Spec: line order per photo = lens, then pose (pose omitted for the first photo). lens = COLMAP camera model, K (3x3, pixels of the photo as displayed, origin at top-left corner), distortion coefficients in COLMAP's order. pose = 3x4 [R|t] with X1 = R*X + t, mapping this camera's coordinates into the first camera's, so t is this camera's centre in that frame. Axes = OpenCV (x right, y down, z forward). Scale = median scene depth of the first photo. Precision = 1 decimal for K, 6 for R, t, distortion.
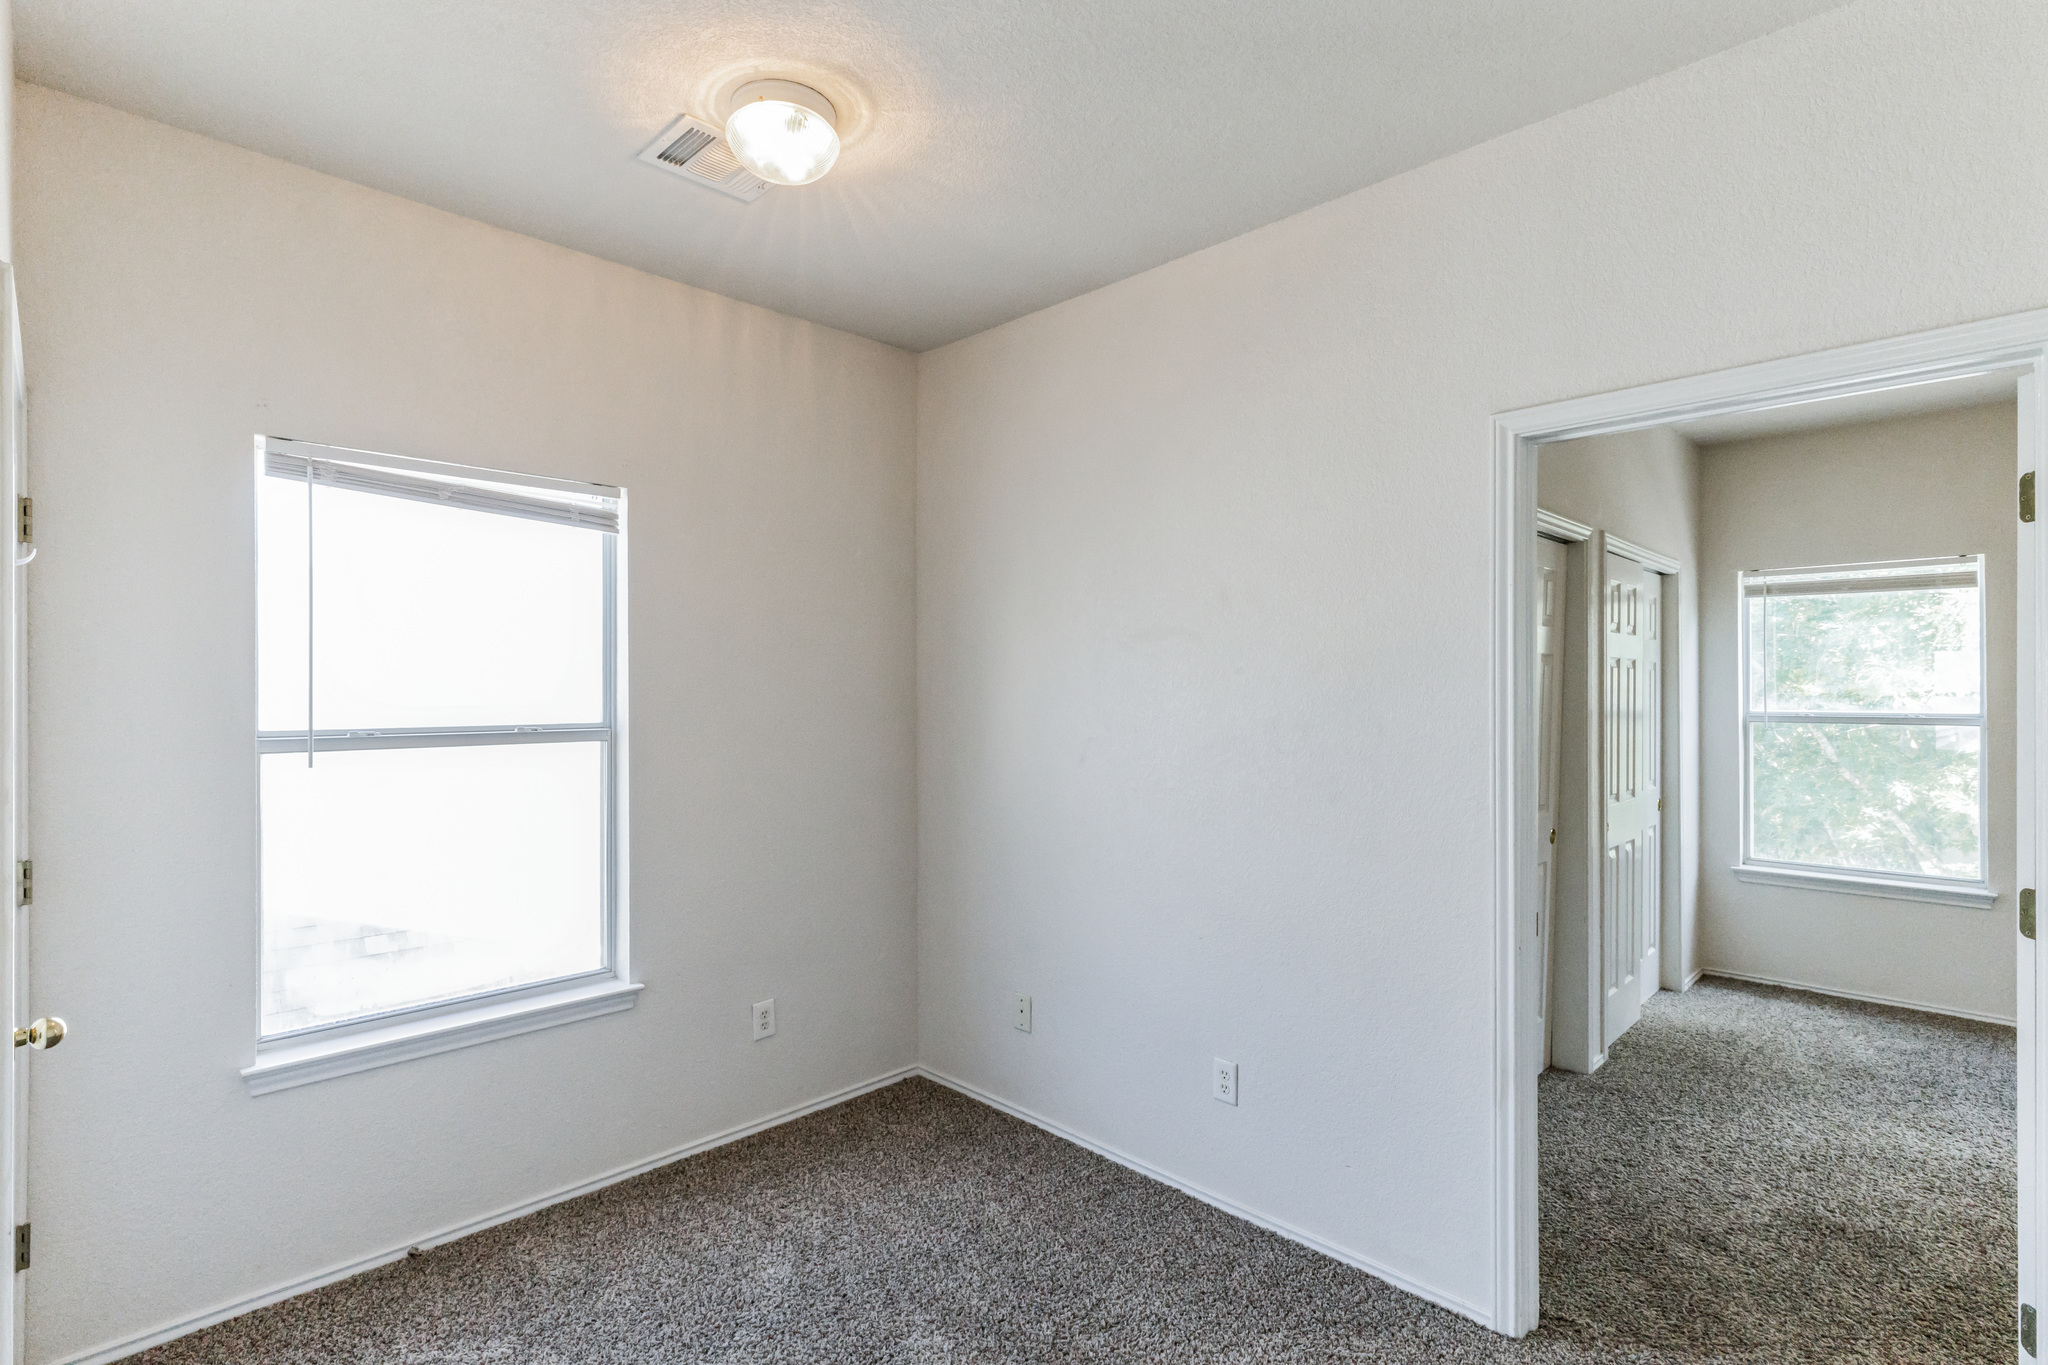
lens RADIAL K [[1006.6, 0, 1024.5], [0, 1006.6, 690.4], [0, 0, 1]] dist [0.002222, 0.001369]
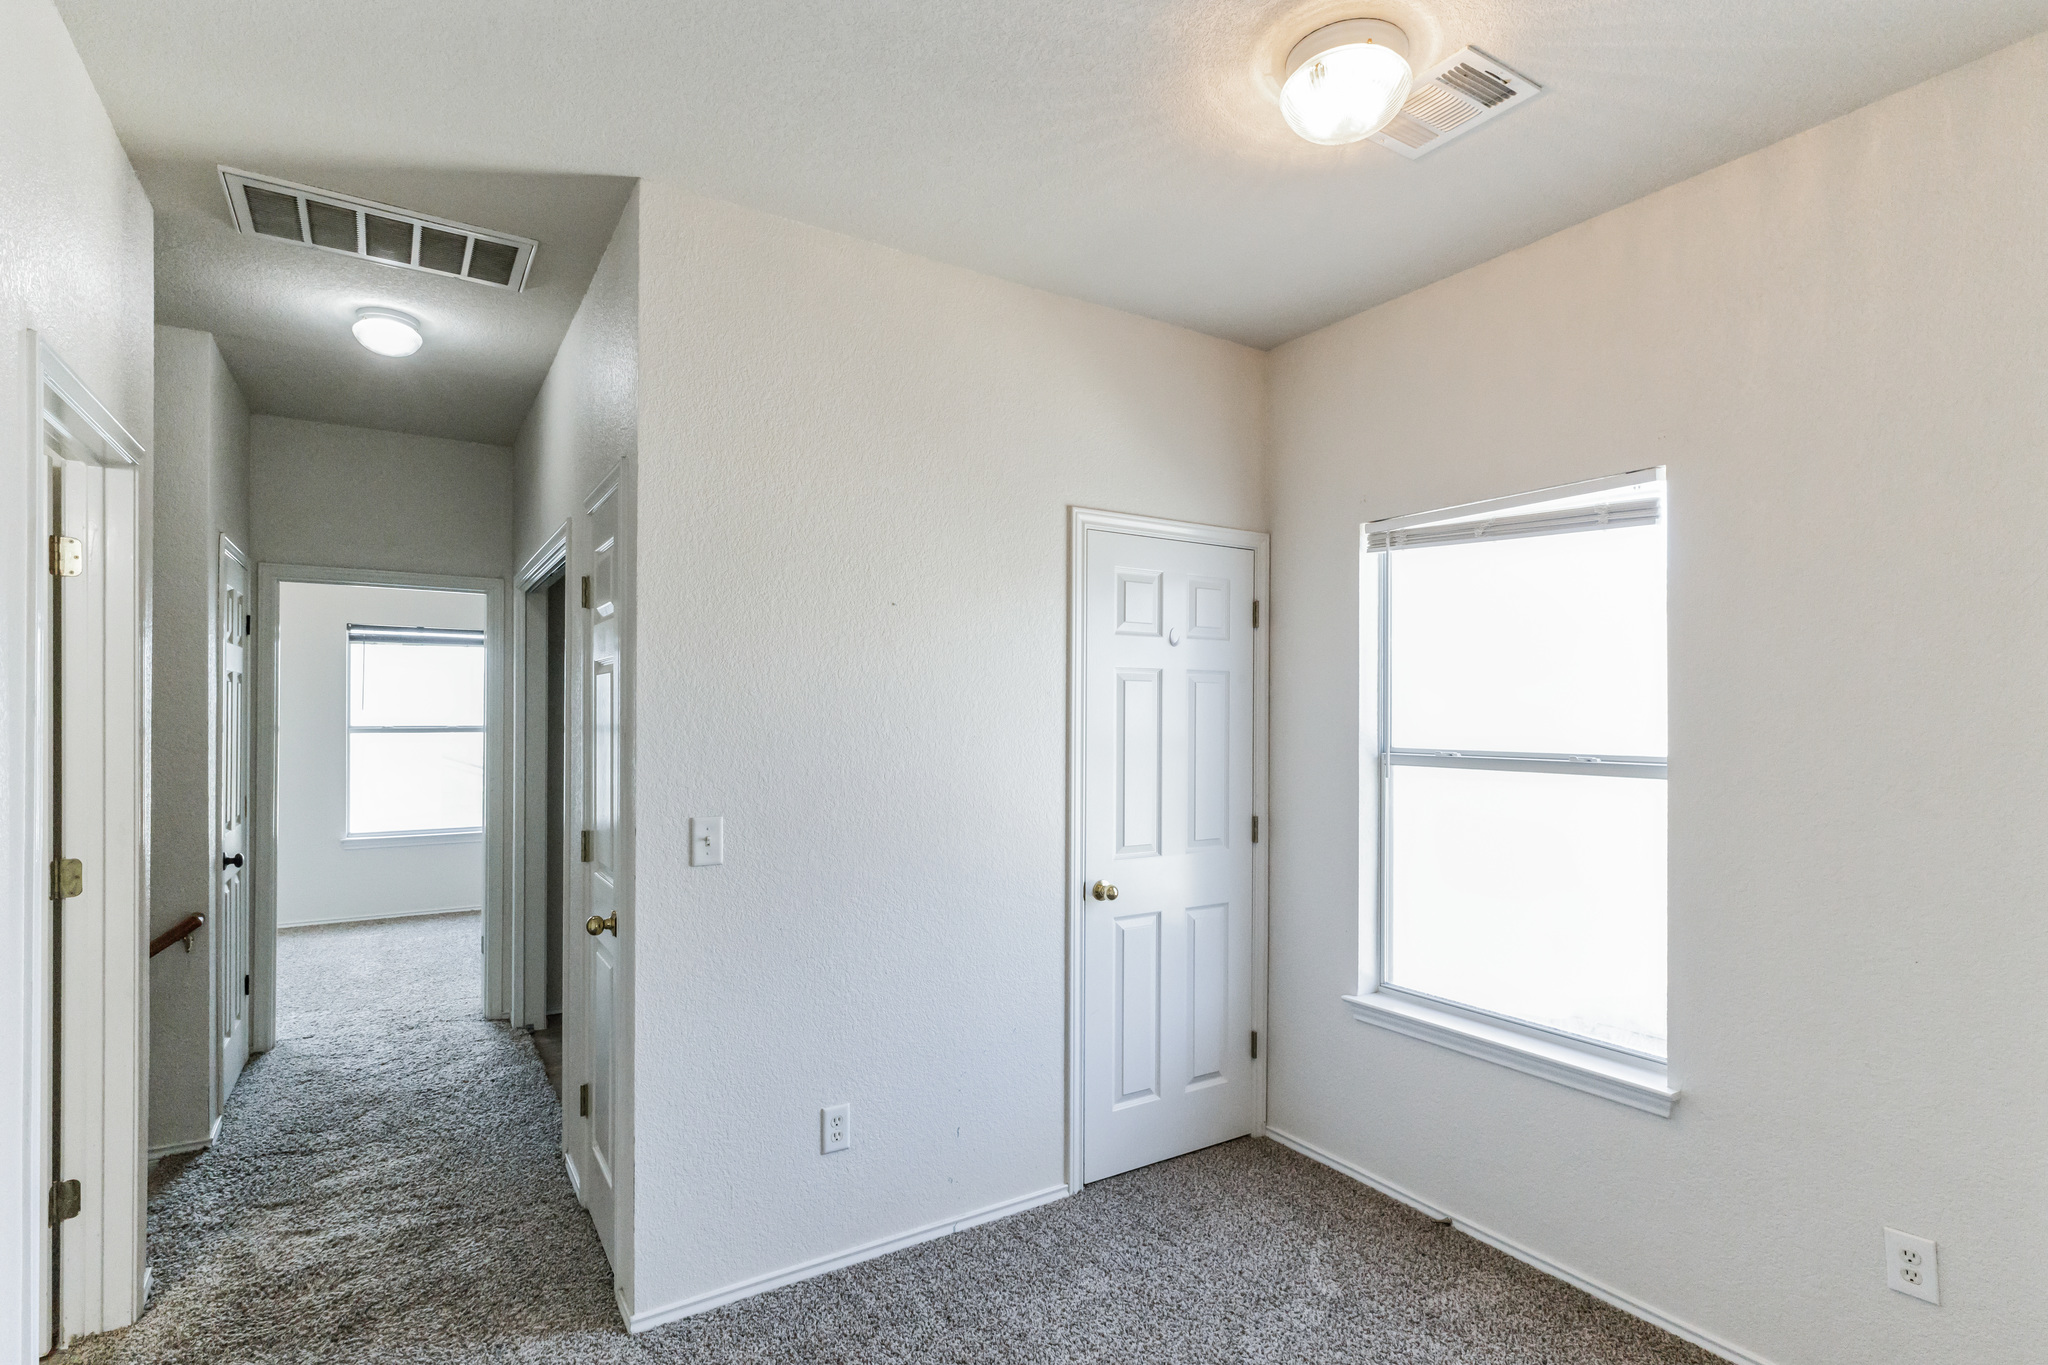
lens RADIAL K [[990.4, 0, 1020.5], [0, 990.4, 720.4], [0, 0, 1]] dist [-0.001930, 0.000058]
pose [[-0.223391, 0.009421, -0.974683, 0.533444], [-0.001691, 0.999948, 0.010053, -0.006330], [0.974727, 0.003894, -0.223363, 0.747762]]
